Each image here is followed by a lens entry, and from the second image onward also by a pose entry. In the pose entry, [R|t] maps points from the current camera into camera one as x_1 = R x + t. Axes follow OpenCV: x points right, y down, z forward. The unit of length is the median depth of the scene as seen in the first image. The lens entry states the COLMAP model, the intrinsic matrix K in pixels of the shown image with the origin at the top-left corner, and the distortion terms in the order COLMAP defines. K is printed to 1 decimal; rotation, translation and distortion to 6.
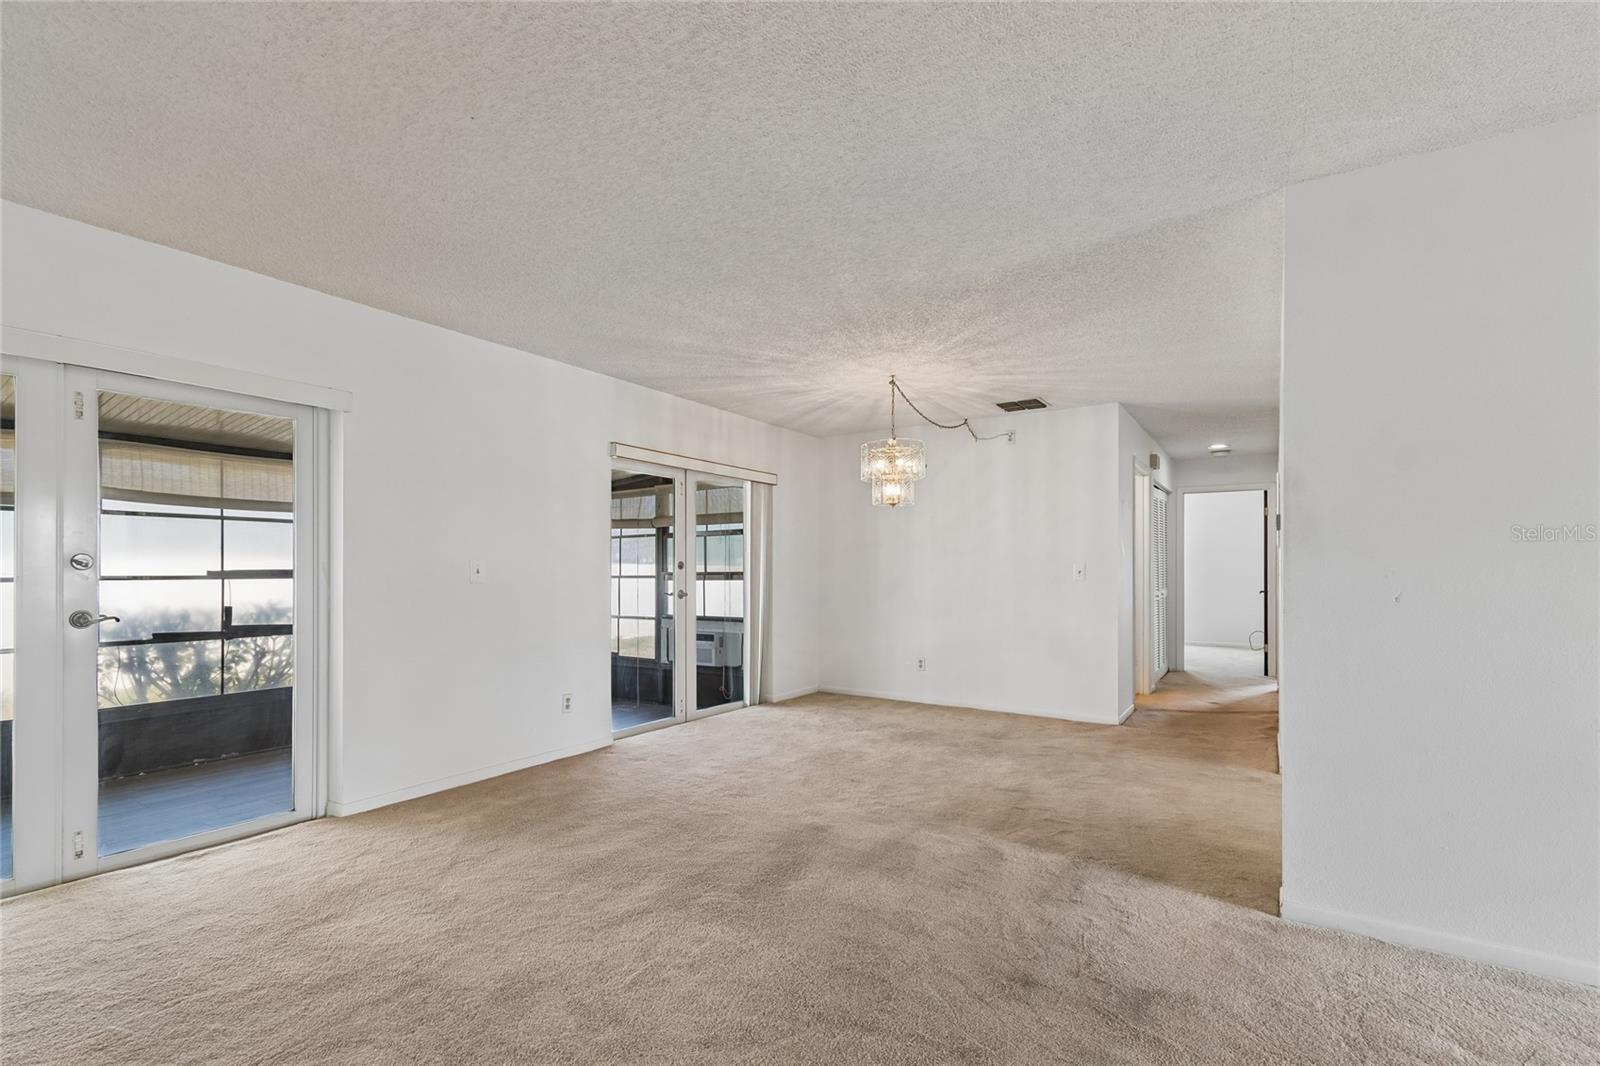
lens RADIAL K [[717.6, 0, 782.5], [0, 717.6, 566.7], [0, 0, 1]] dist [0.001992, 0.000108]
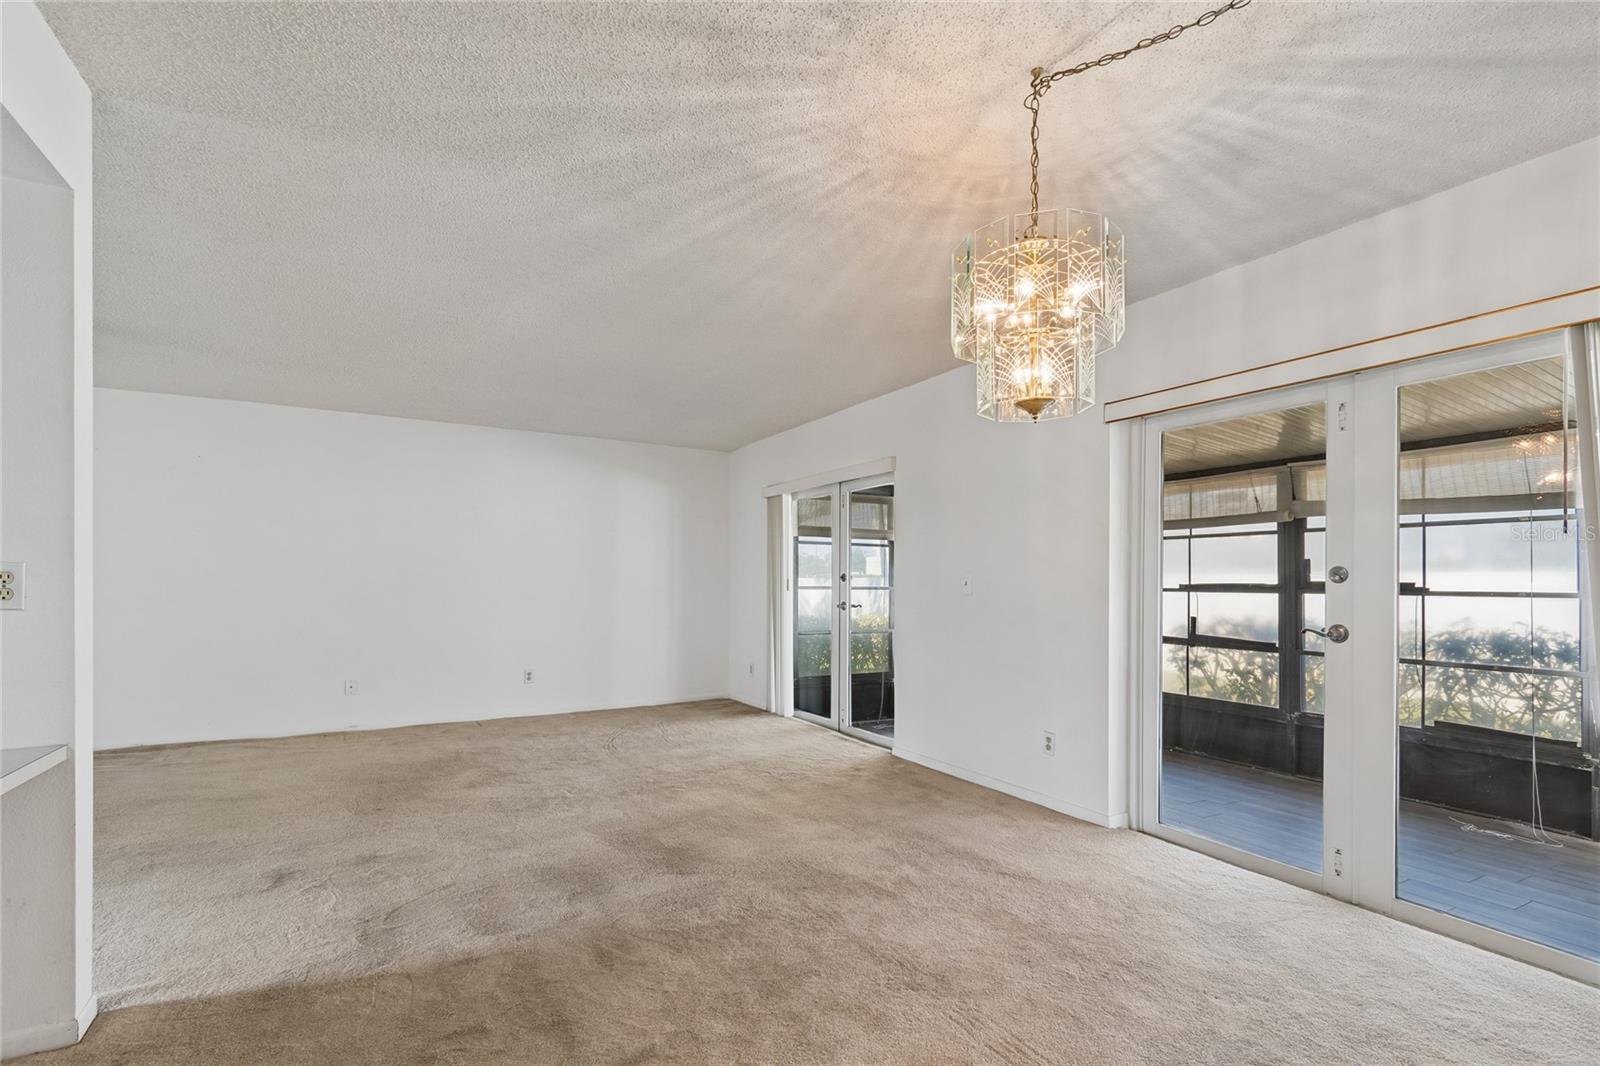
lens RADIAL K [[726.3, 0, 803.2], [0, 726.3, 568.2], [0, 0, 1]] dist [-0.000332, -0.000143]
pose [[-0.442012, -0.021452, -0.896753, 0.493984], [0.000616, 0.999707, -0.024218, 0.007472], [0.897009, -0.011257, -0.441869, 0.953193]]
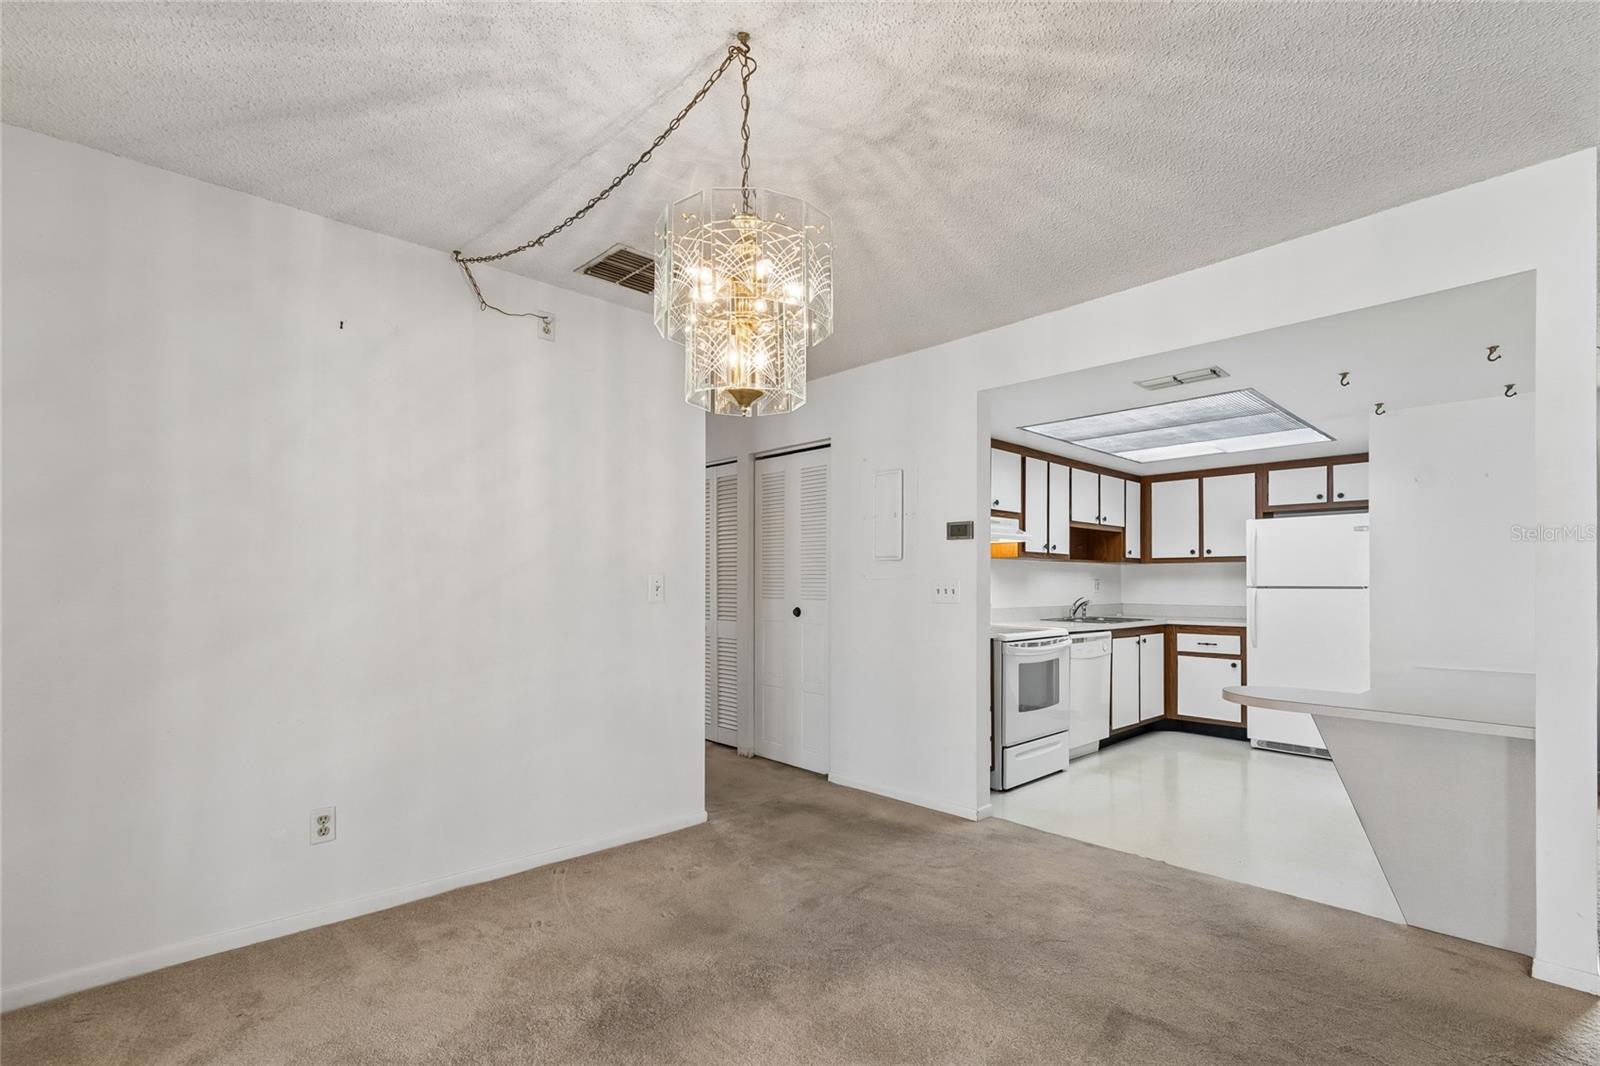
lens RADIAL K [[725.3, 0, 801.3], [0, 725.3, 577.9], [0, 0, 1]] dist [0.009436, -0.000397]
pose [[0.223394, 0.005207, 0.974714, -0.169050], [-0.008962, 0.999954, -0.003287, 0.000122], [-0.974687, -0.008002, 0.223431, 0.803901]]
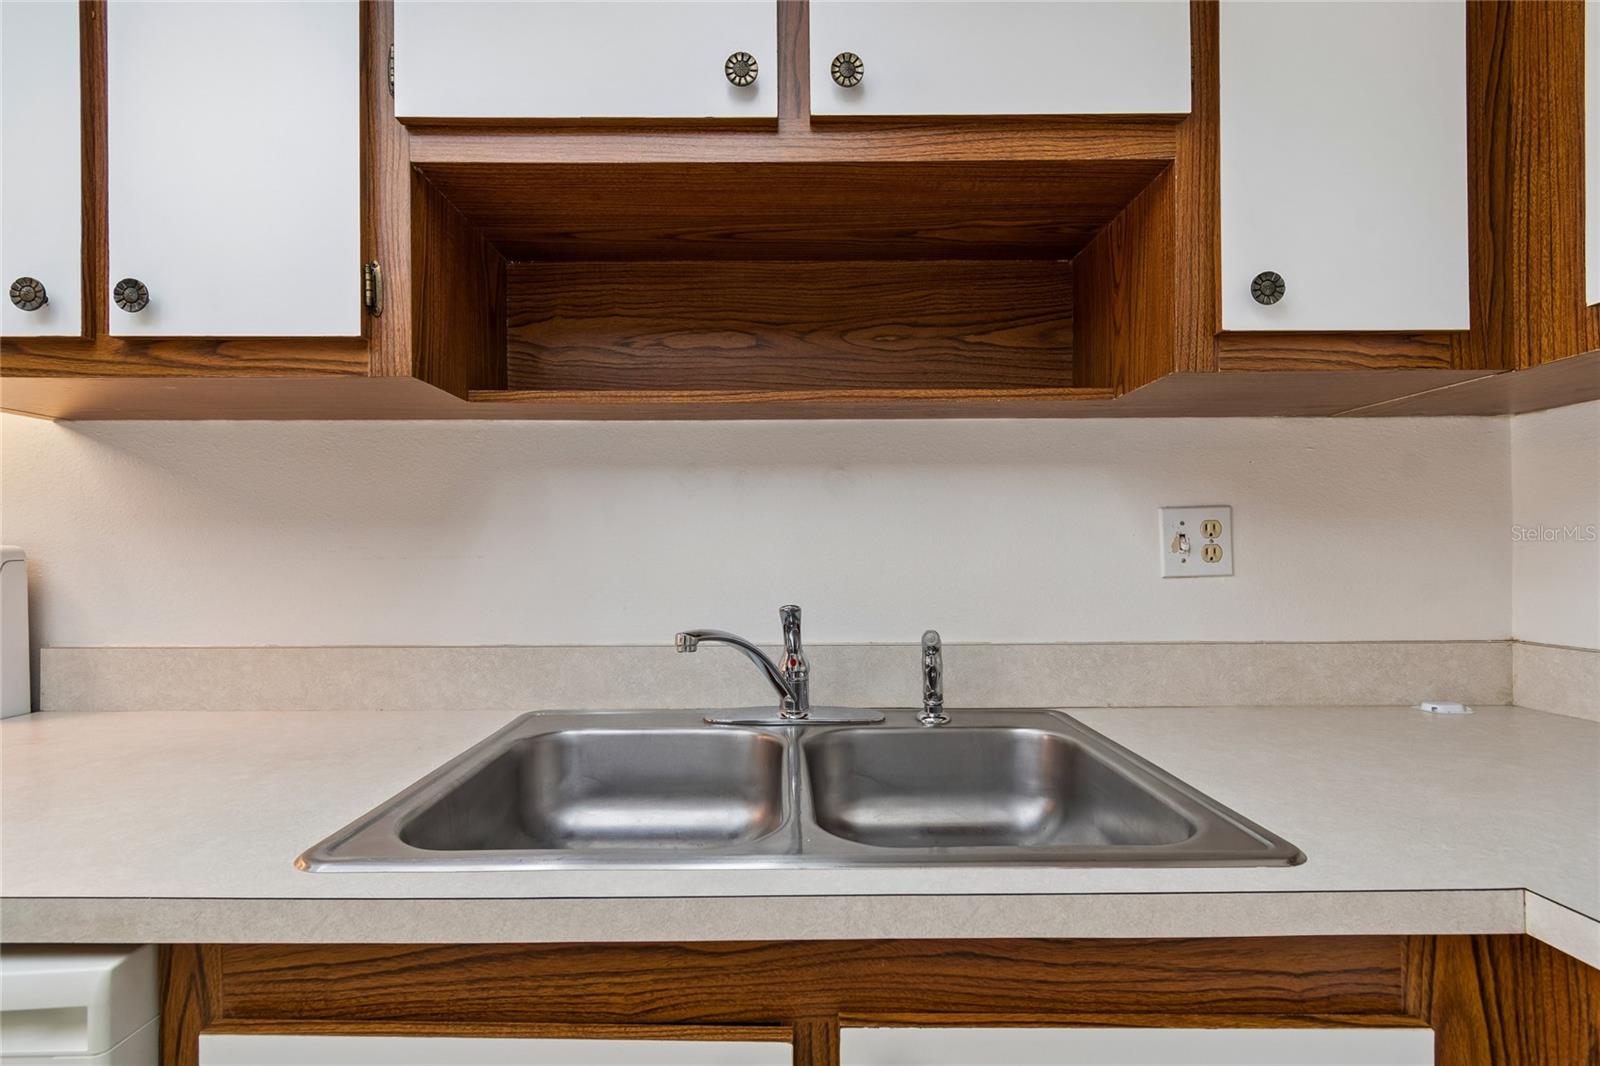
lens RADIAL K [[716.5, 0, 800.4], [0, 716.5, 556.2], [0, 0, 1]] dist [-0.000066, -0.000646]
pose [[0.822718, -0.011354, 0.568337, 0.936239], [0.006618, 0.999924, 0.010397, 0.007102], [-0.568411, -0.004793, 0.822731, 0.471473]]
